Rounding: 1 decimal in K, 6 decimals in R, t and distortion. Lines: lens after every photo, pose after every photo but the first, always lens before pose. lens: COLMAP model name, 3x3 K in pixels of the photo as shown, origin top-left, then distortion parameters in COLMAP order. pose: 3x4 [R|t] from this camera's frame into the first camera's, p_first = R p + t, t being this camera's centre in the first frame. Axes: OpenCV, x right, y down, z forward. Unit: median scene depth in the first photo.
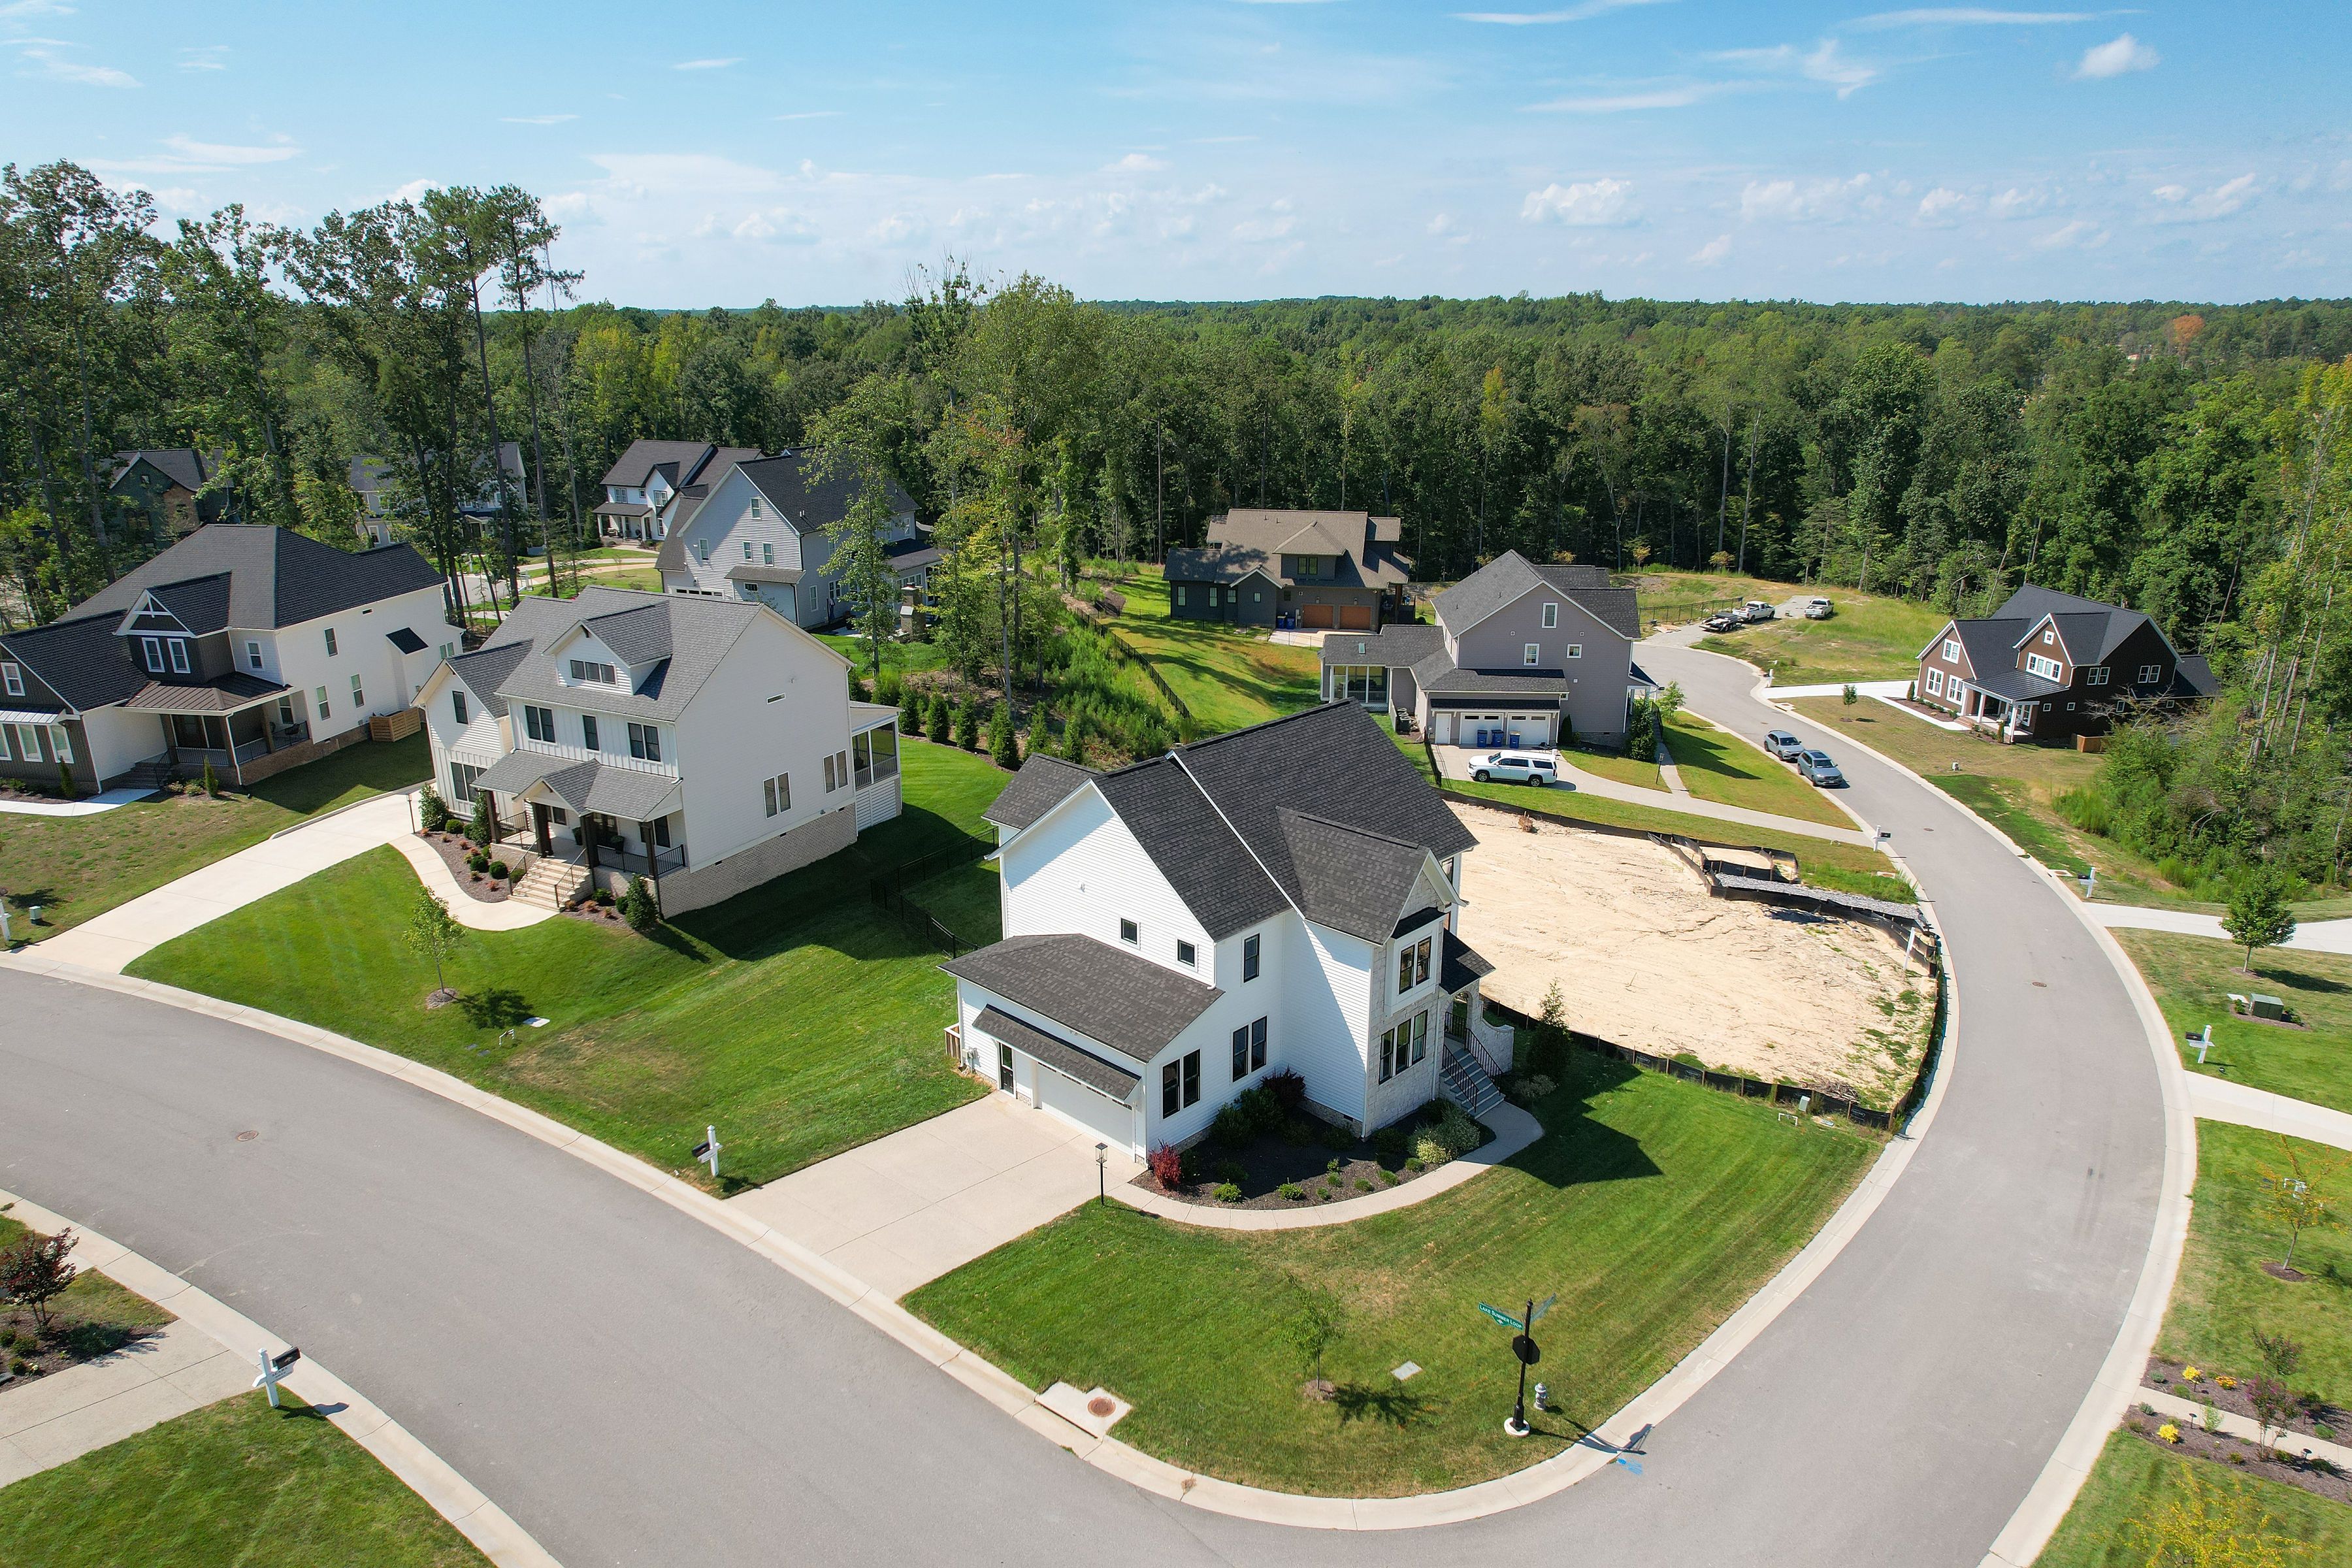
lens RADIAL K [[1501.3, 0, 1188.1], [0, 1501.3, 785.1], [0, 0, 1]] dist [-0.073454, 0.064325]
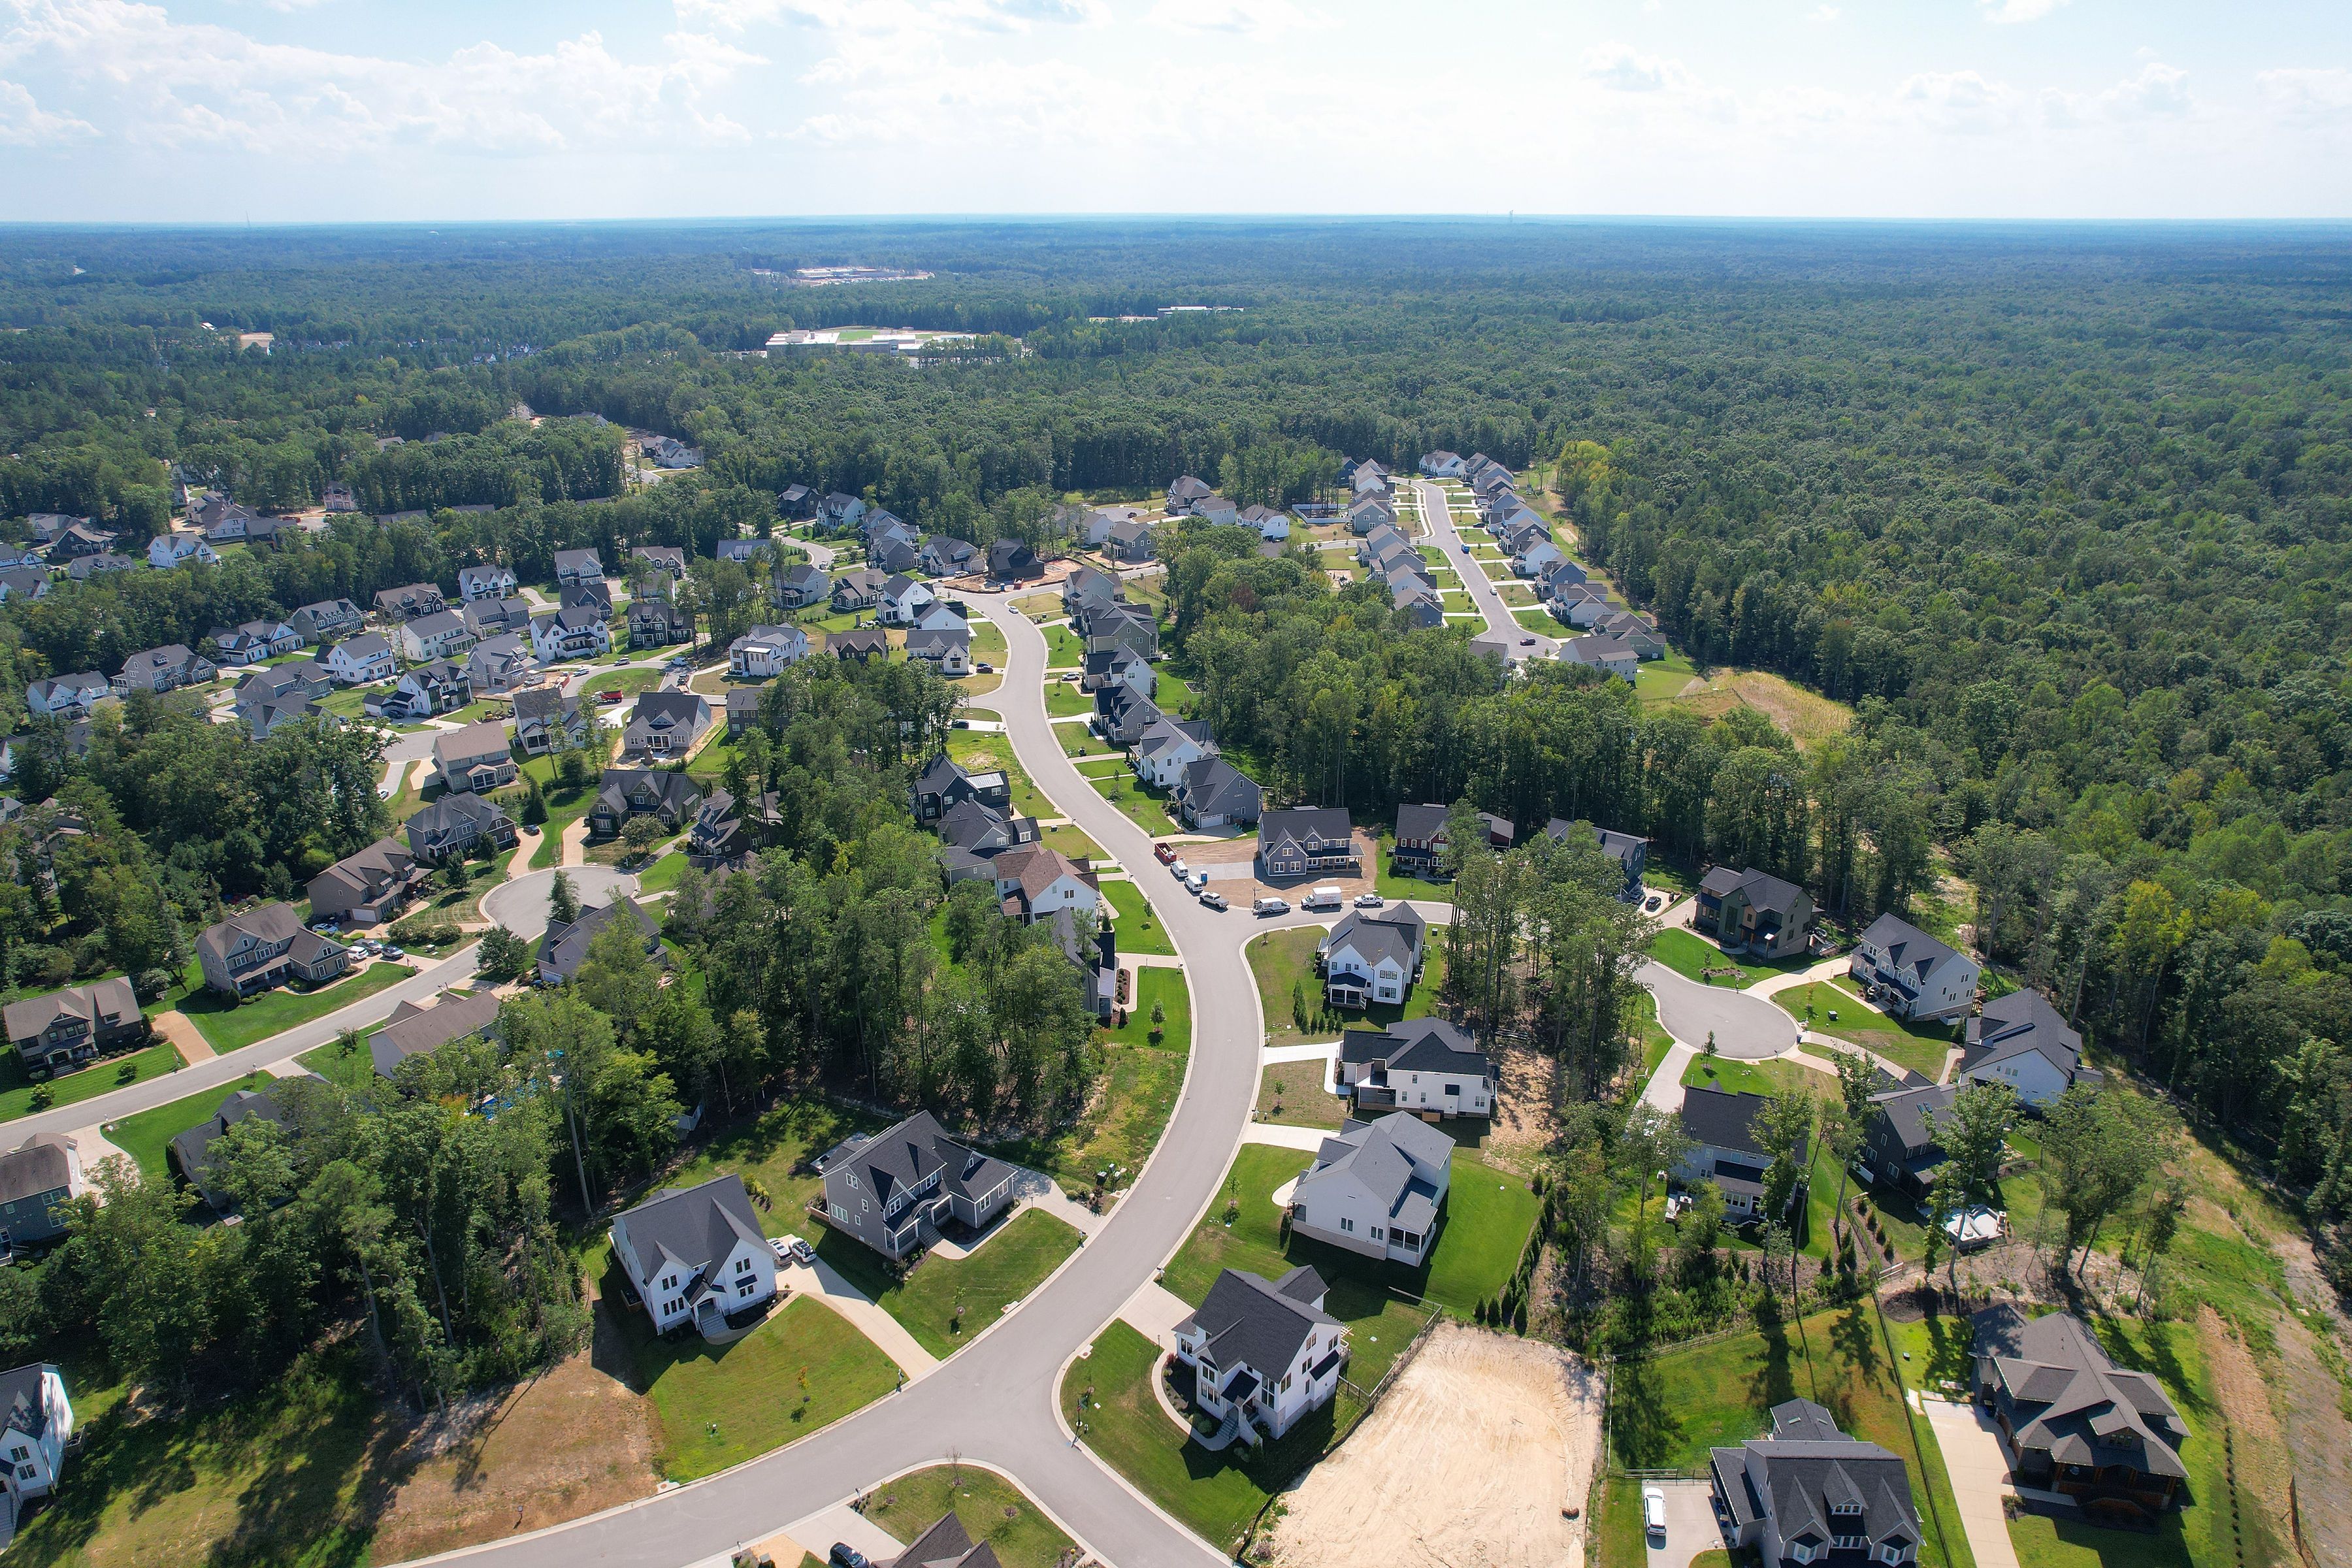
lens RADIAL K [[1510.0, 0, 1187.0], [0, 1510.0, 788.2], [0, 0, 1]] dist [-0.072188, 0.067861]
pose [[0.016374, 0.370287, -0.928773, 1.958933], [-0.297327, 0.888680, 0.349061, -1.554029], [0.954635, 0.270434, 0.124647, 0.124479]]
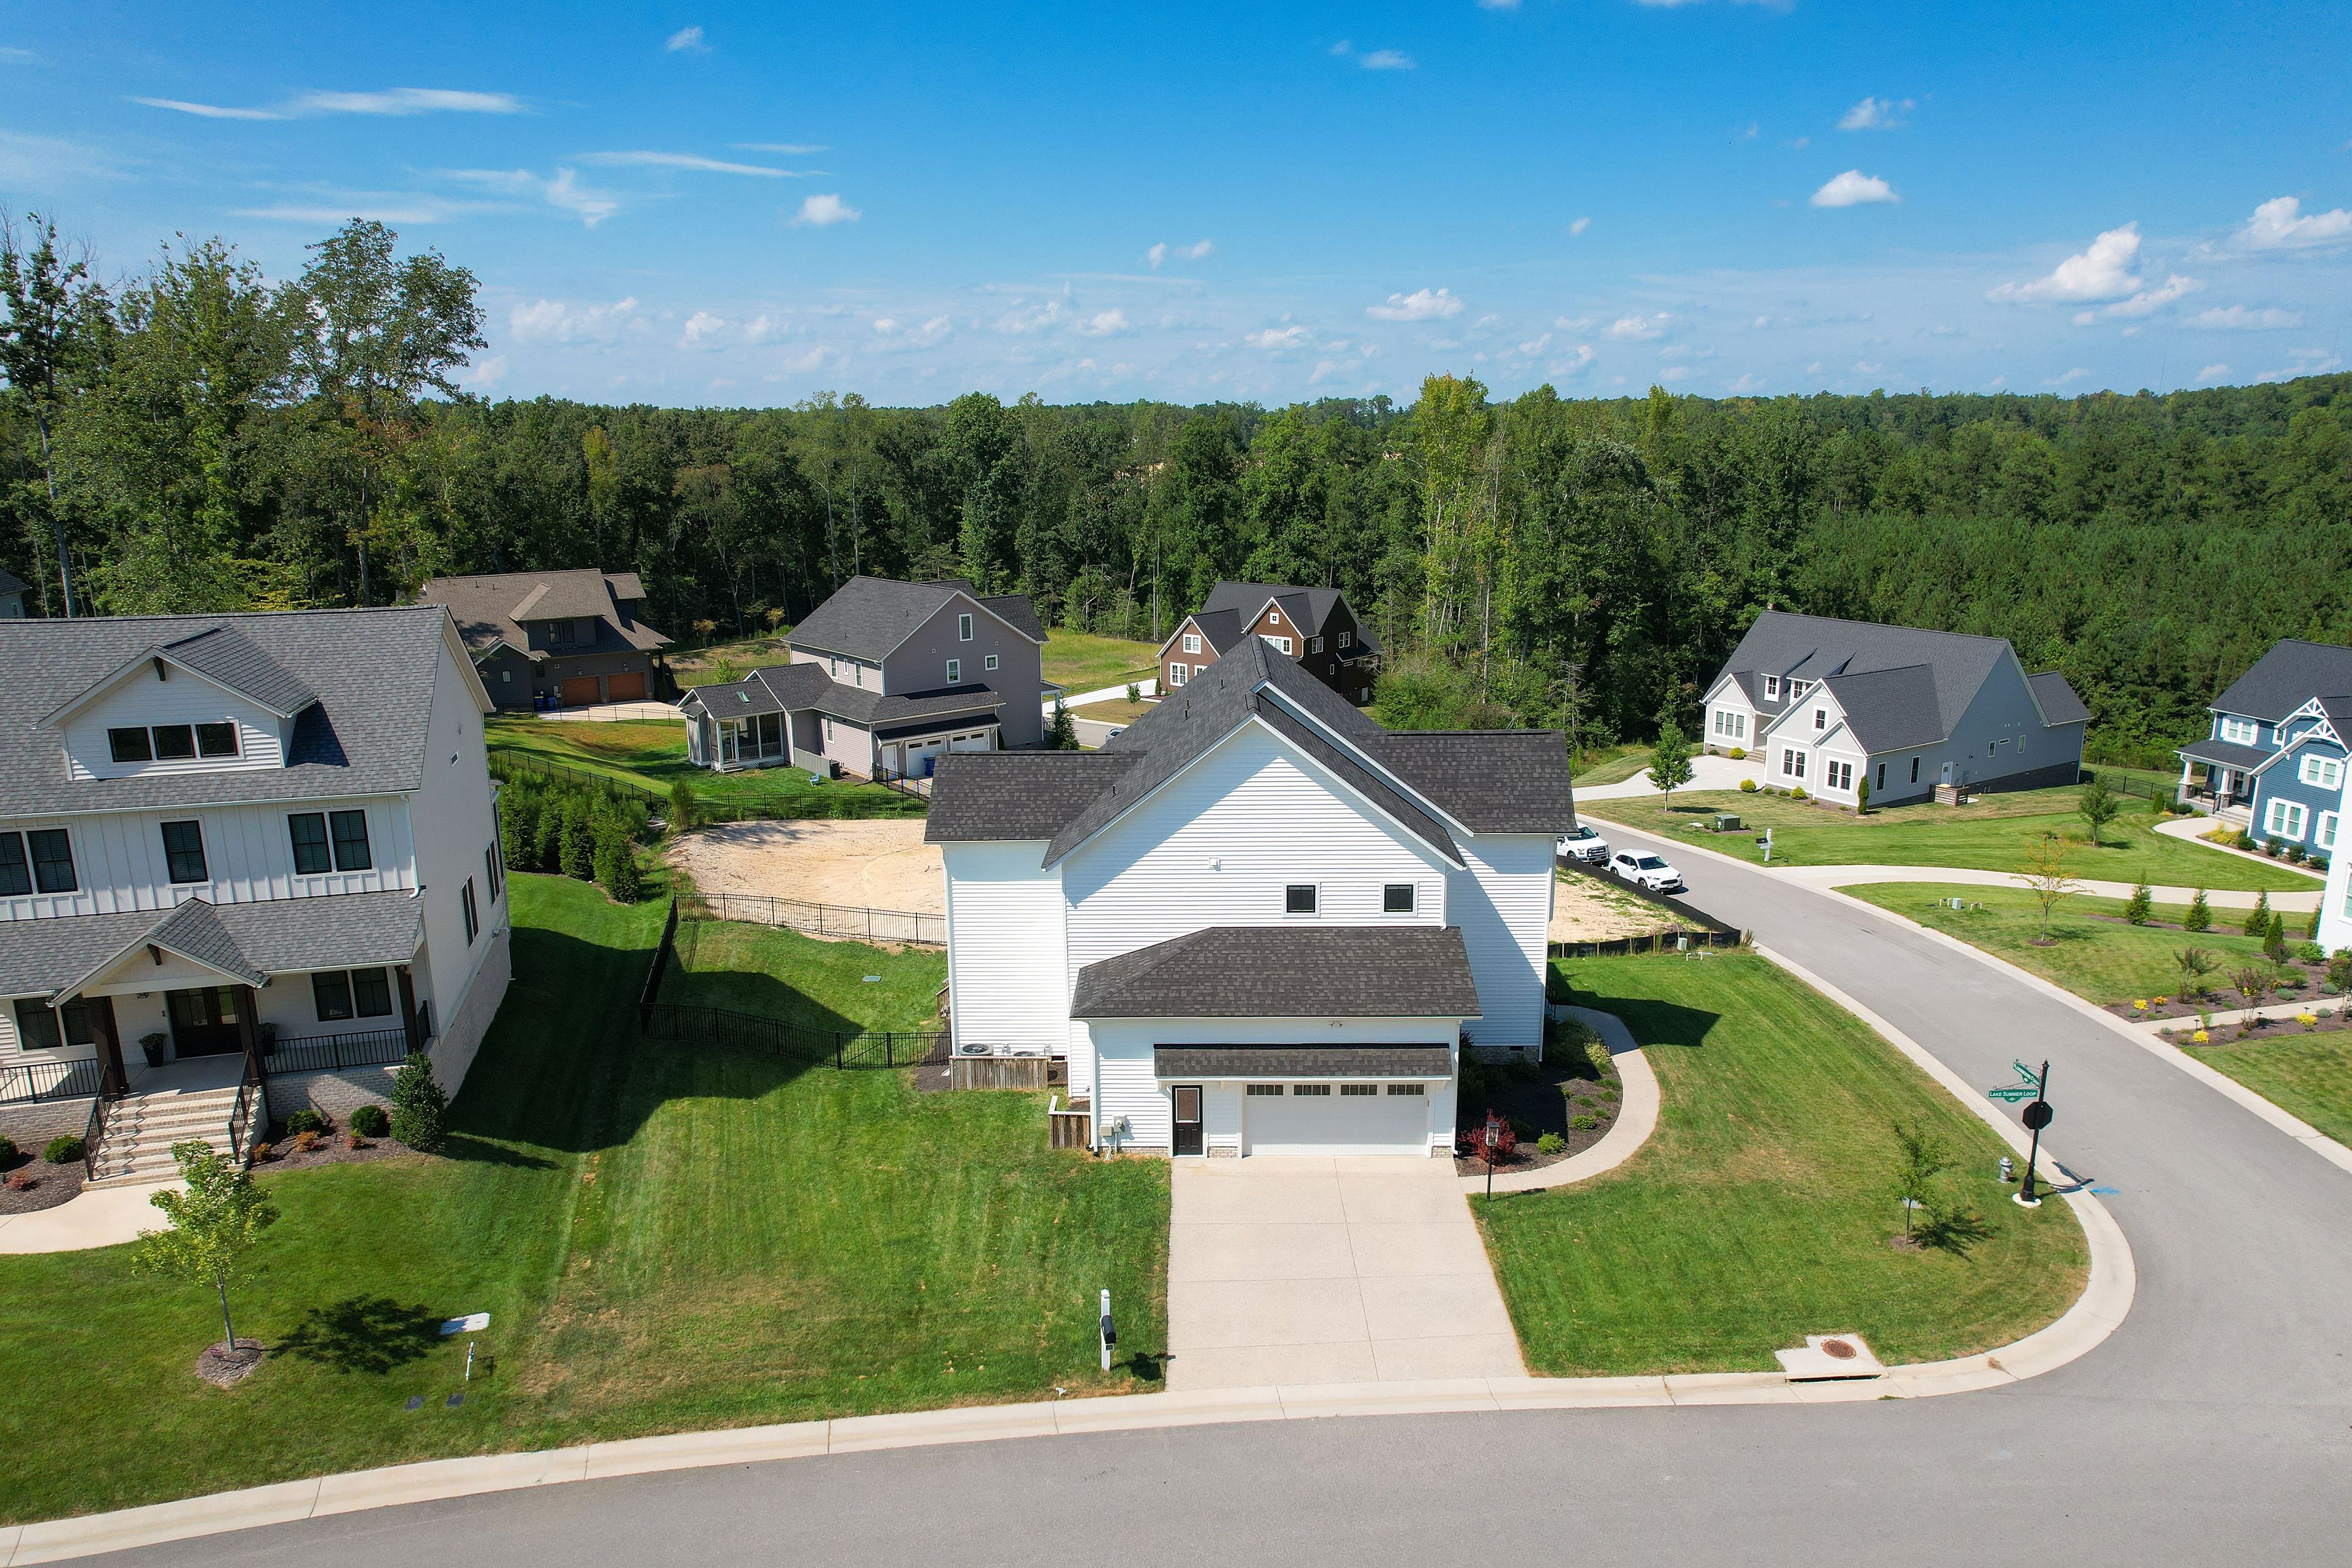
lens RADIAL K [[1517.1, 0, 1193.0], [0, 1517.1, 795.1], [0, 0, 1]] dist [-0.077527, 0.066342]
pose [[0.731855, -0.163812, 0.661479, -0.440301], [0.210690, 0.977512, 0.008970, 0.016575], [-0.648073, 0.132802, 0.749910, 0.302088]]
